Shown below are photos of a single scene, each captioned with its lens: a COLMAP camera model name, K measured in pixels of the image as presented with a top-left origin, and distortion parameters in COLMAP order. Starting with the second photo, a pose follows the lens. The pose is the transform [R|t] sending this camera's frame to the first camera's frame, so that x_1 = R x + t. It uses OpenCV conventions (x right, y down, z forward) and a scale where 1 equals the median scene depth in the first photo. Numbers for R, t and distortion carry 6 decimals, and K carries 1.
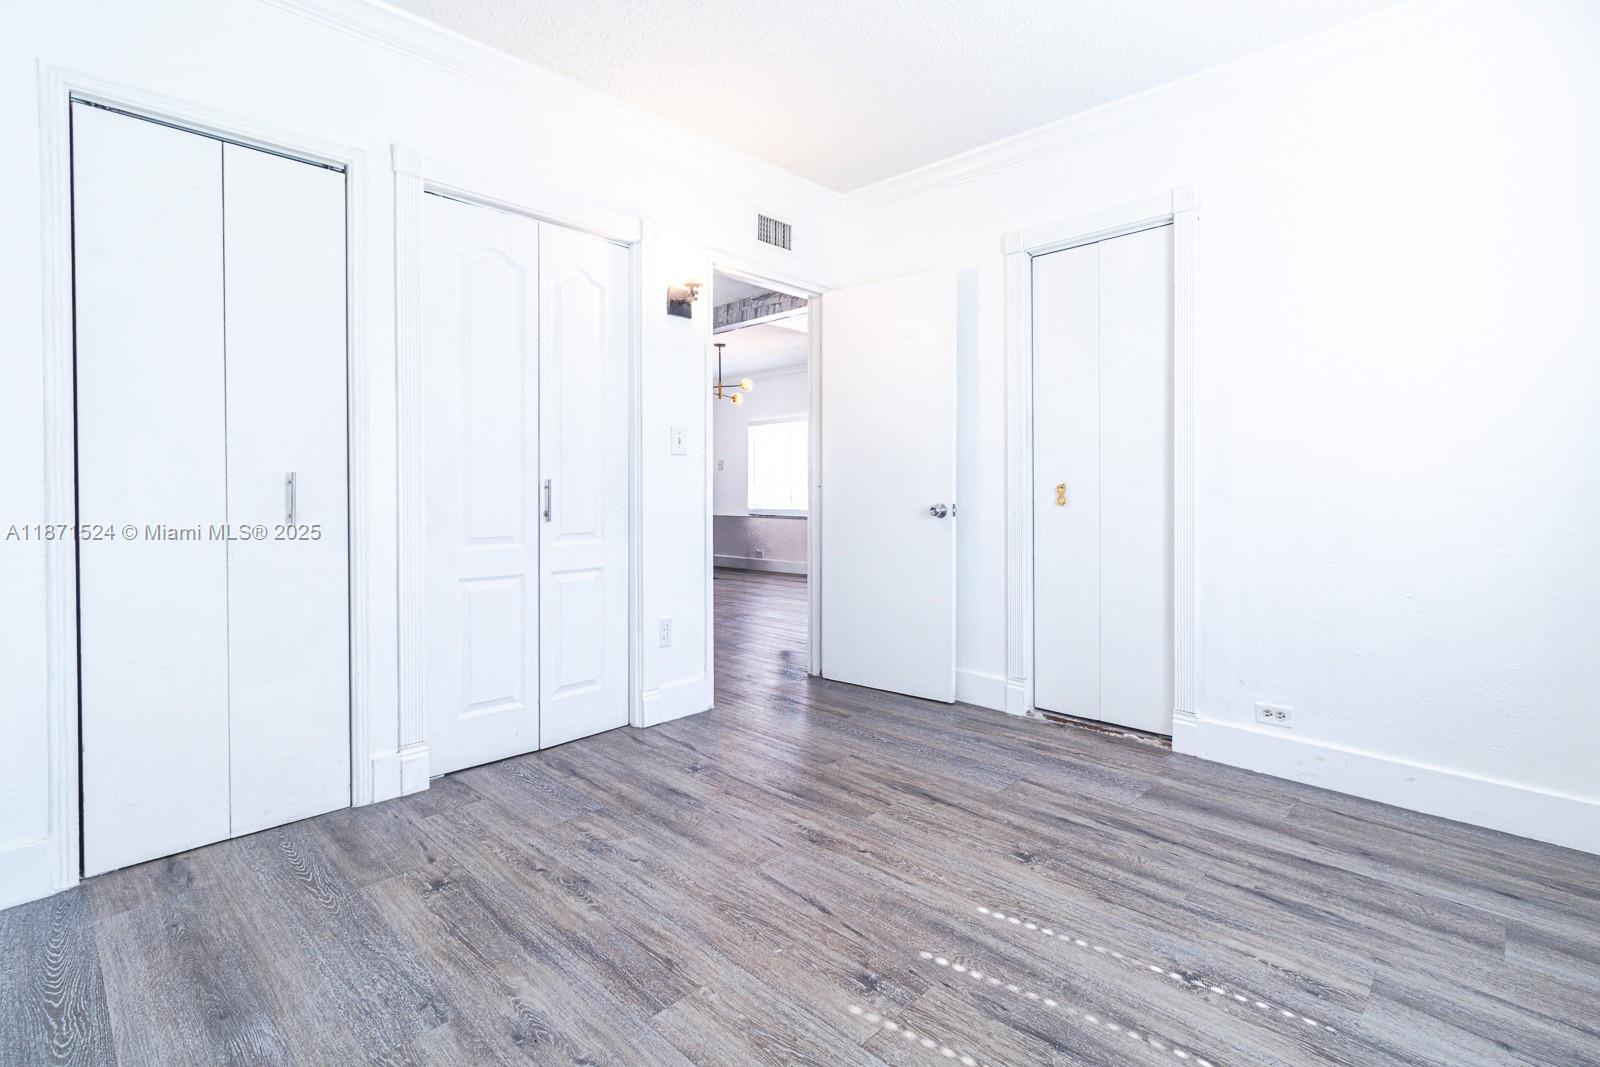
lens RADIAL K [[736.9, 0, 848.6], [0, 736.9, 494.2], [0, 0, 1]] dist [0.001611, 0.000081]
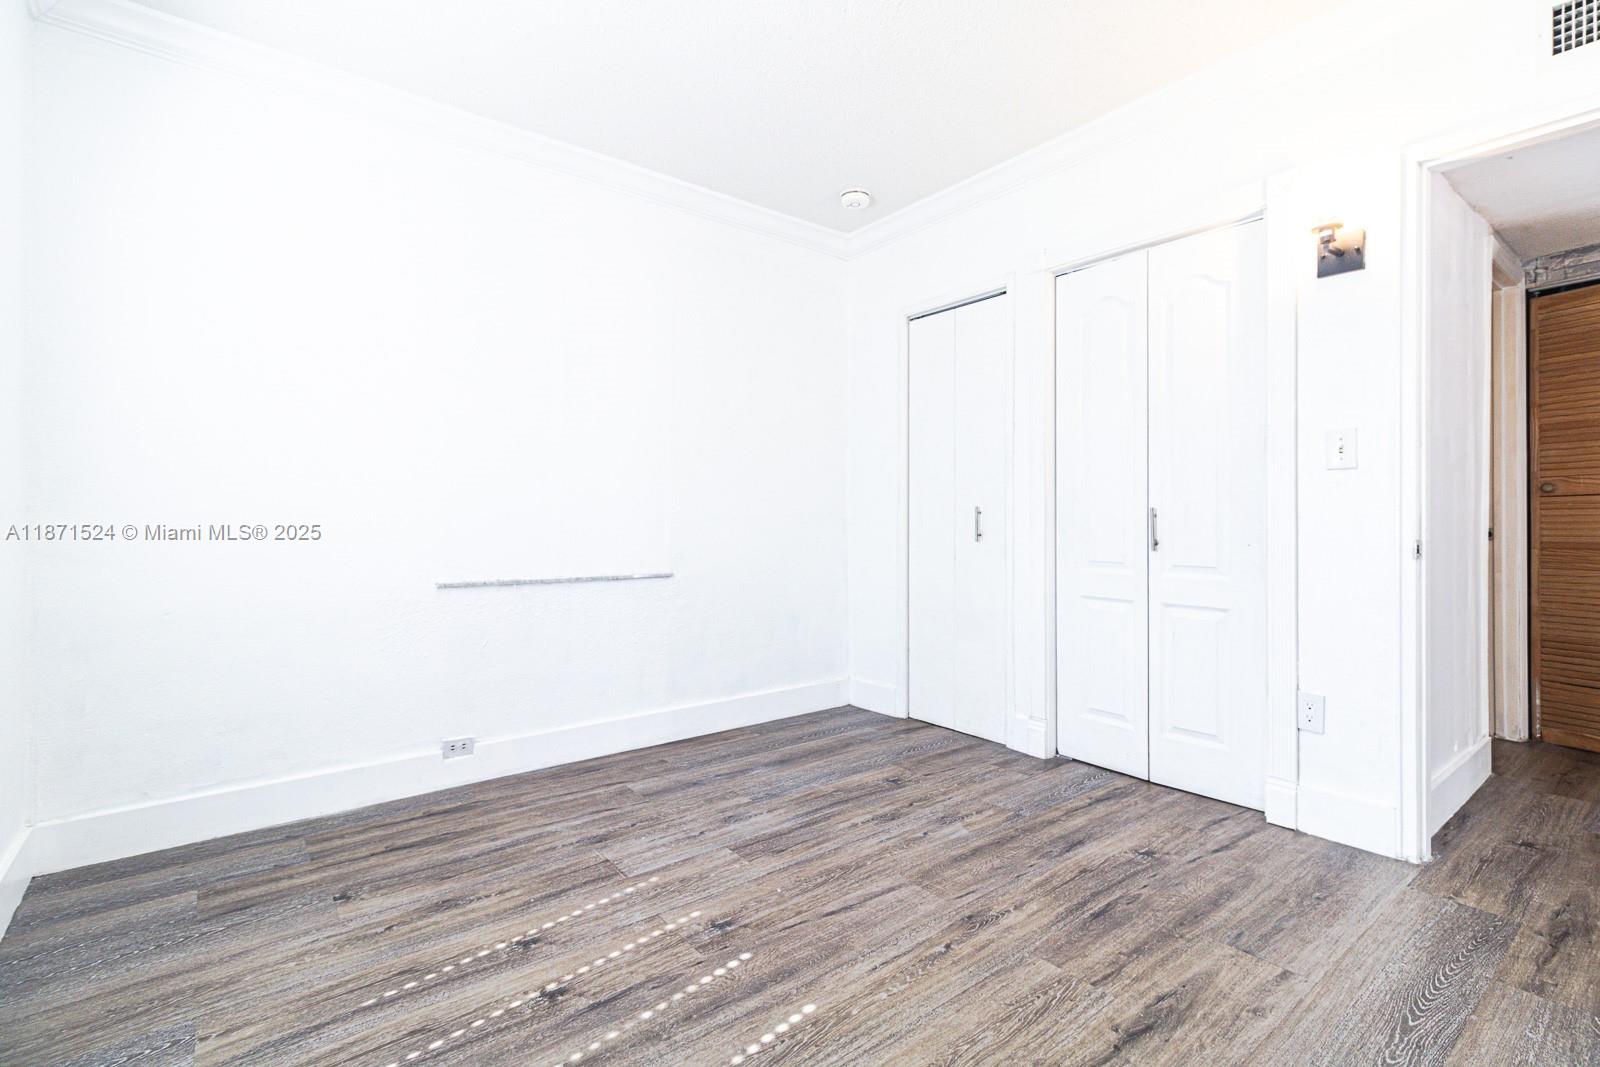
lens RADIAL K [[736.9, 0, 803.4], [0, 736.9, 523.1], [0, 0, 1]] dist [0.001611, 0.000081]
pose [[-0.159289, 0.006457, -0.987211, 0.855888], [-0.007012, 0.999946, 0.007672, -0.006347], [0.987207, 0.008145, -0.159235, 0.942985]]
